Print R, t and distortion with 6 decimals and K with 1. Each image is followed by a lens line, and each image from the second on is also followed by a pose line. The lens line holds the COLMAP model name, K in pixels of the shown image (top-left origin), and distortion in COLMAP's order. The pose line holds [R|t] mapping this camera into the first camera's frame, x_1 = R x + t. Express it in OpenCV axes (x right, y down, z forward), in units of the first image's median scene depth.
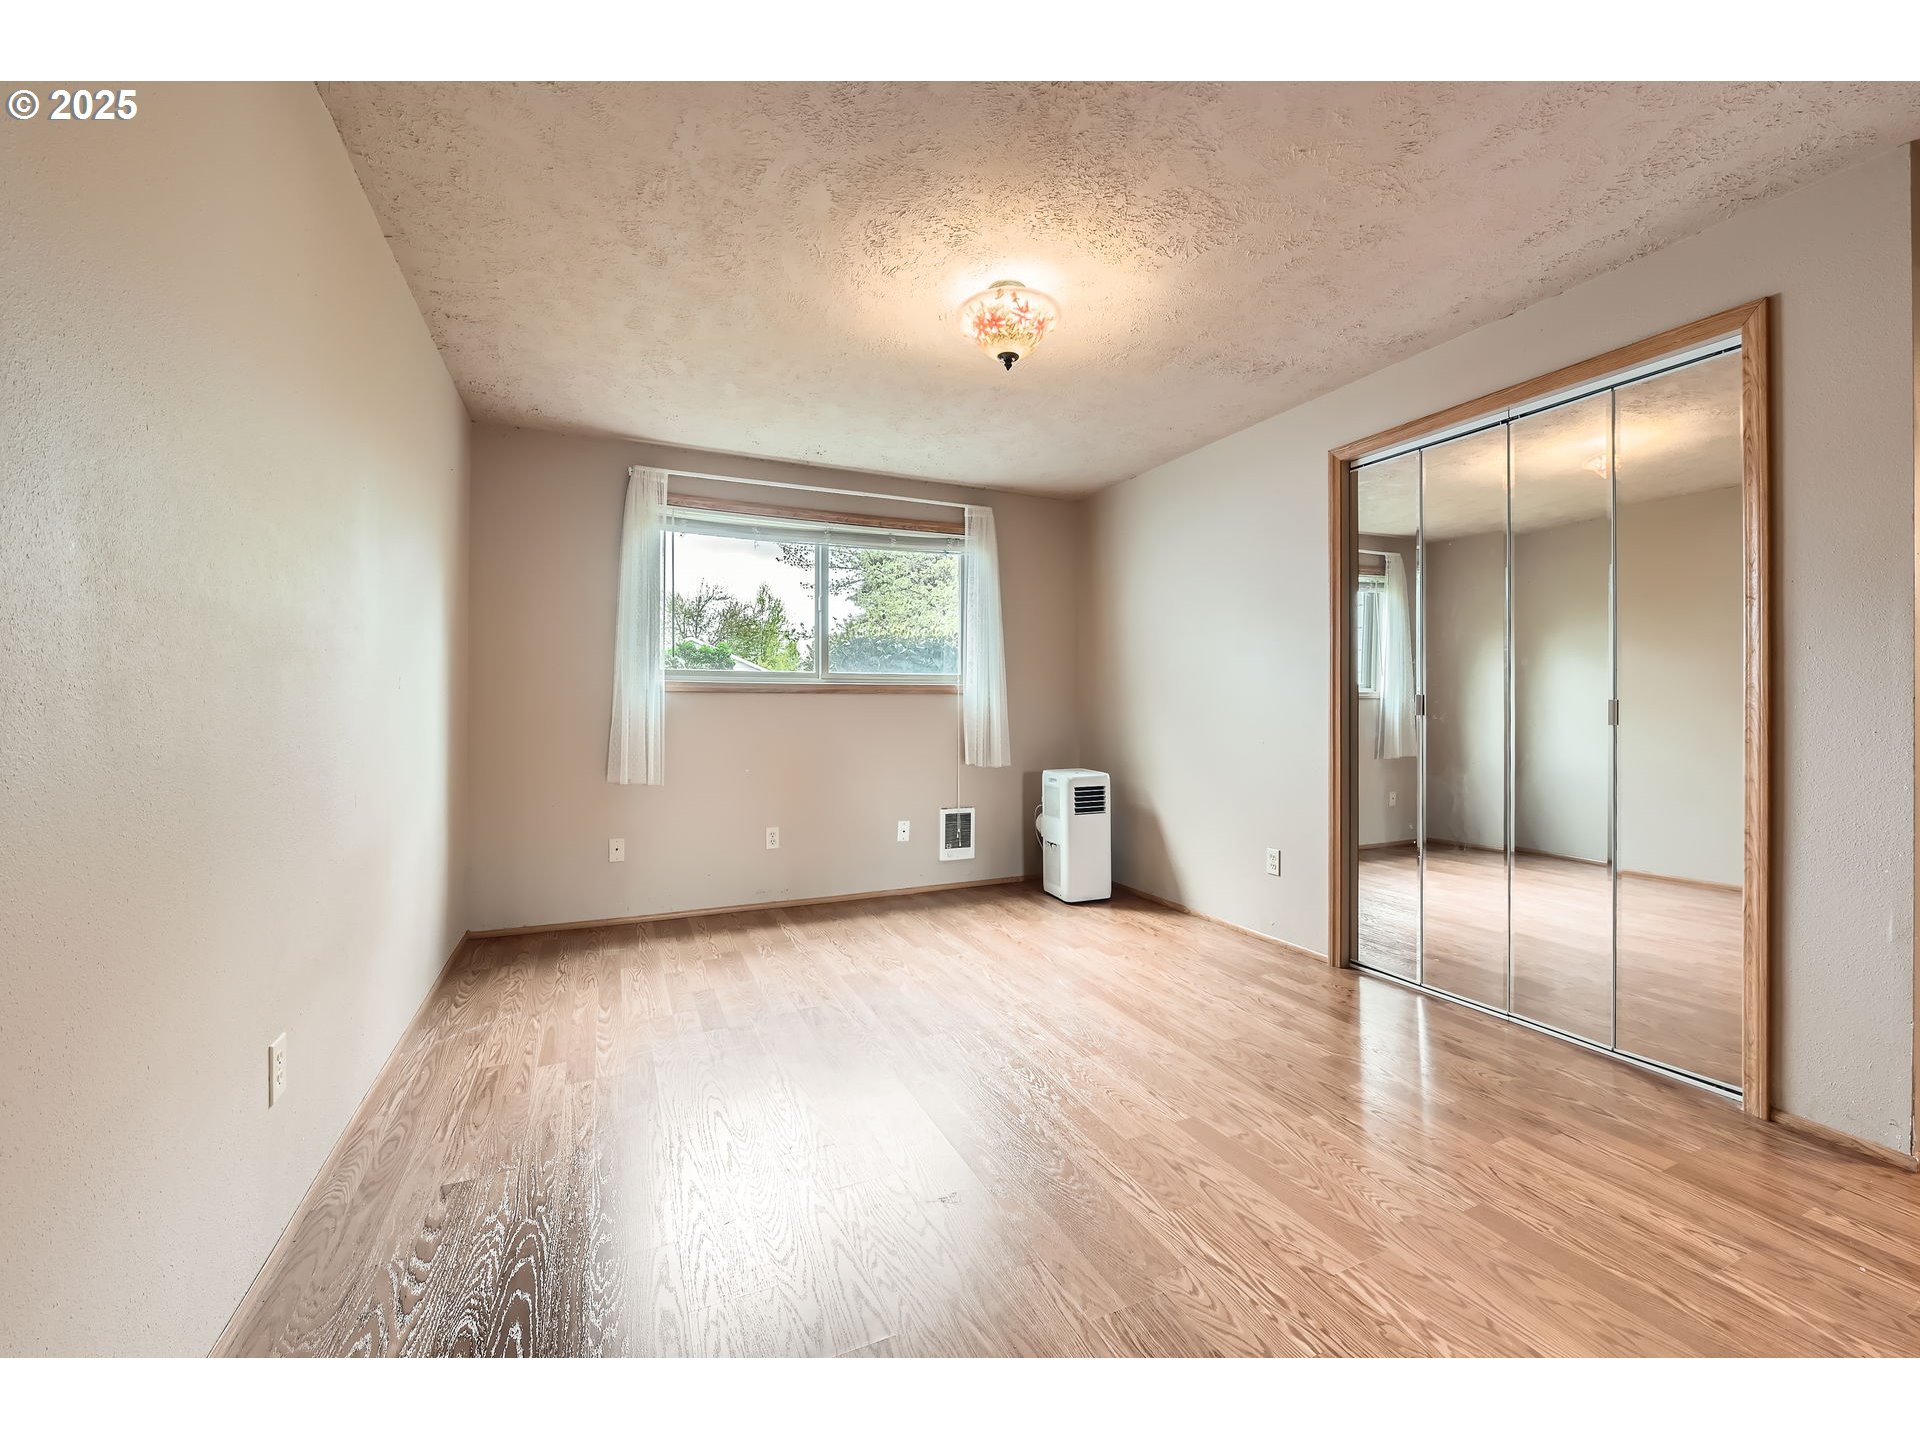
lens RADIAL K [[772.9, 0, 957.1], [0, 772.9, 711.3], [0, 0, 1]] dist [-0.008190, 0.000169]
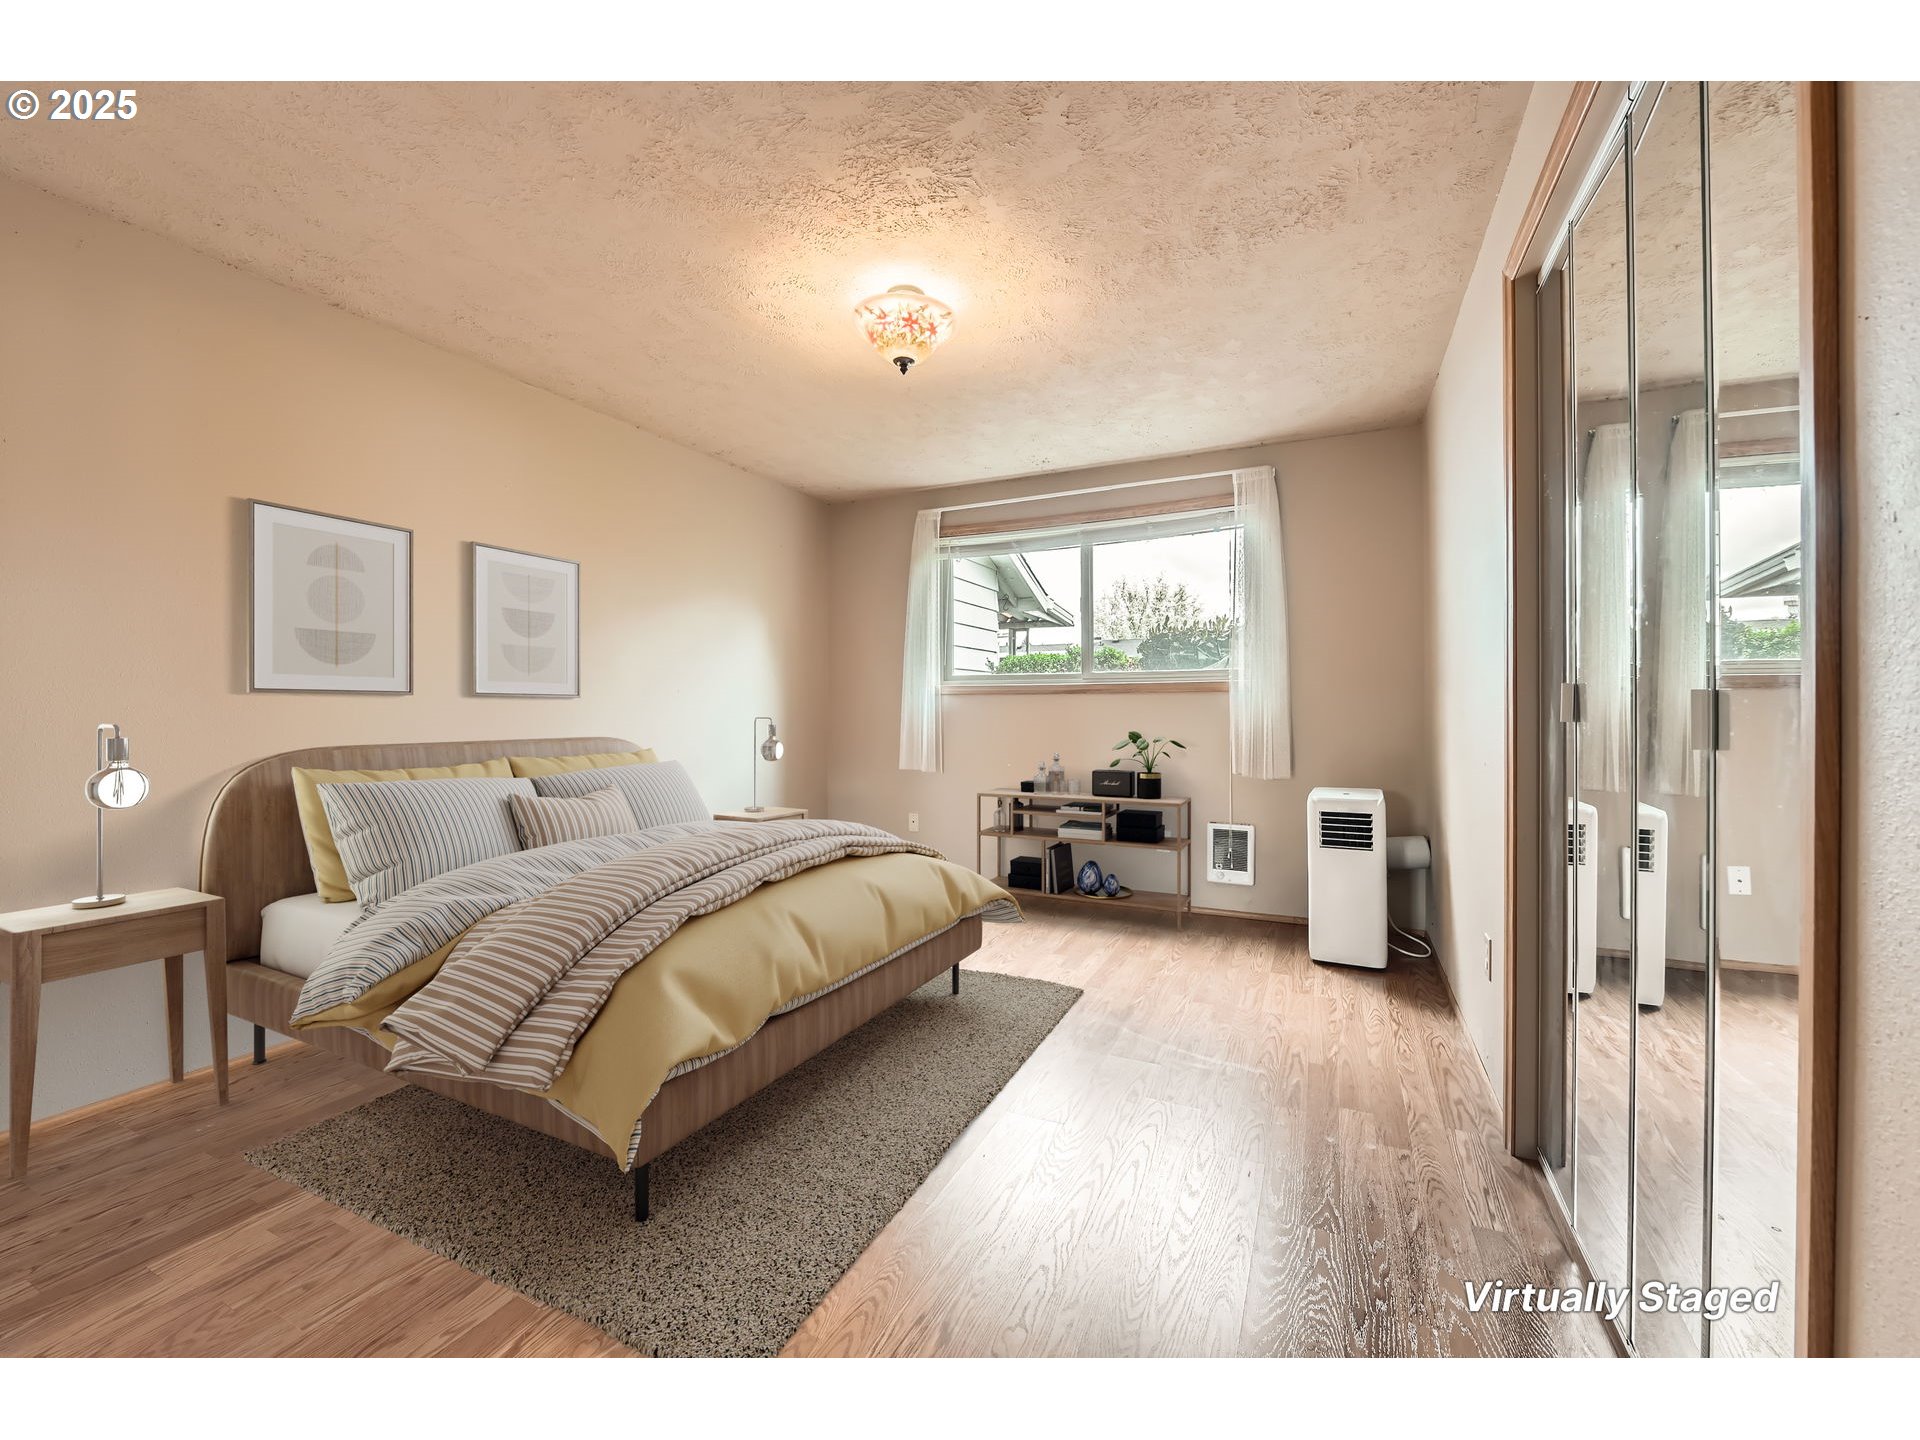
lens RADIAL K [[772.9, 0, 958.3], [0, 772.9, 716.5], [0, 0, 1]] dist [-0.008190, 0.000169]
pose [[0.646985, 0.007962, -0.762461, 0.494826], [0.001076, 0.999935, 0.011355, -0.005189], [0.762502, -0.008167, 0.646934, 0.225146]]
